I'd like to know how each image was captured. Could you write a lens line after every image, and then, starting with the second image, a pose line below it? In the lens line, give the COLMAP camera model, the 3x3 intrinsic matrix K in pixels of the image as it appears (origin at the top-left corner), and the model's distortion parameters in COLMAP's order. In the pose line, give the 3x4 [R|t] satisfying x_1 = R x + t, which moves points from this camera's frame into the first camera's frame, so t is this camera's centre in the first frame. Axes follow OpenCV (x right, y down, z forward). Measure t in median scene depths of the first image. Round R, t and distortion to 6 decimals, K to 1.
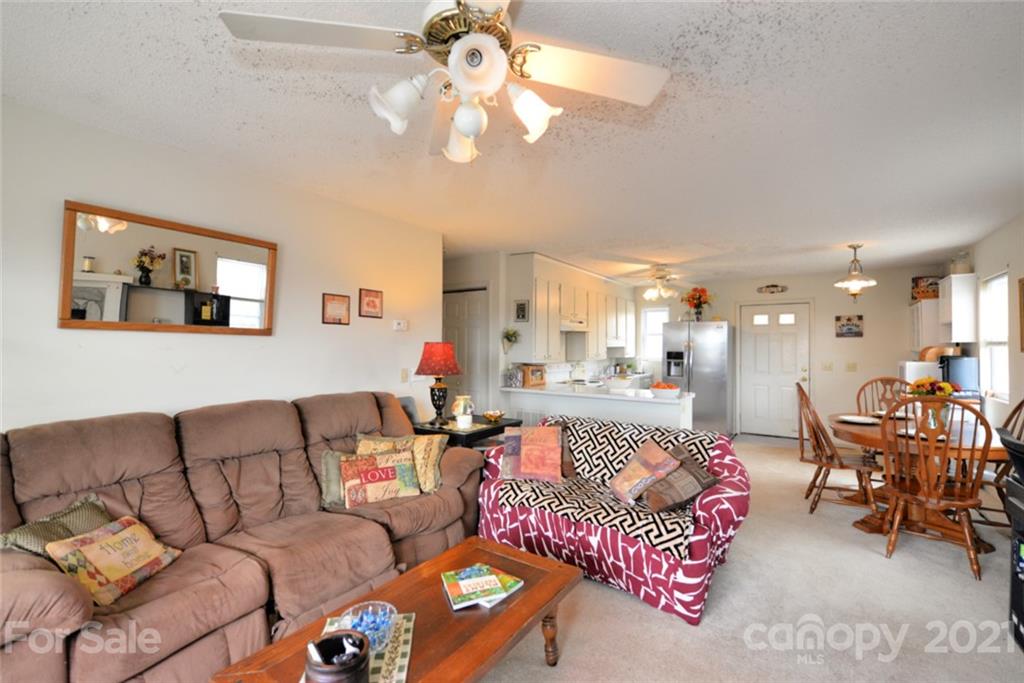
lens RADIAL K [[445.4, 0, 509.6], [0, 445.4, 344.2], [0, 0, 1]] dist [-0.004171, -0.001230]
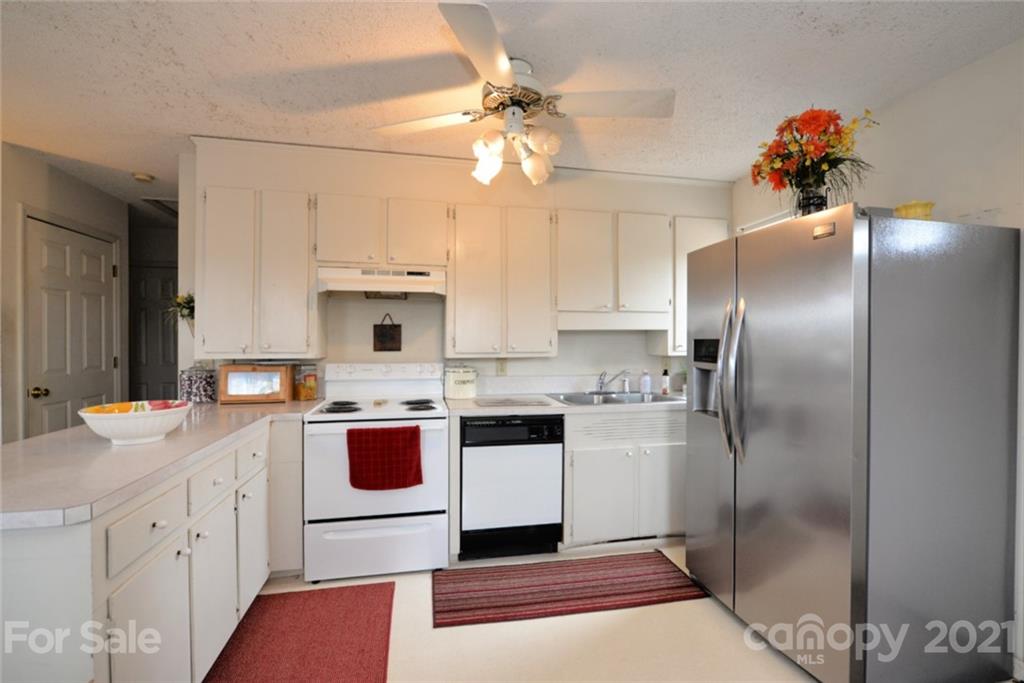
lens RADIAL K [[445.4, 0, 509.6], [0, 445.4, 344.2], [0, 0, 1]] dist [-0.004171, -0.001230]
pose [[0.723082, 0.000863, -0.690762, 0.714804], [0.003830, 0.999979, 0.005258, 0.027589], [0.690751, -0.006448, 0.723064, 0.974756]]
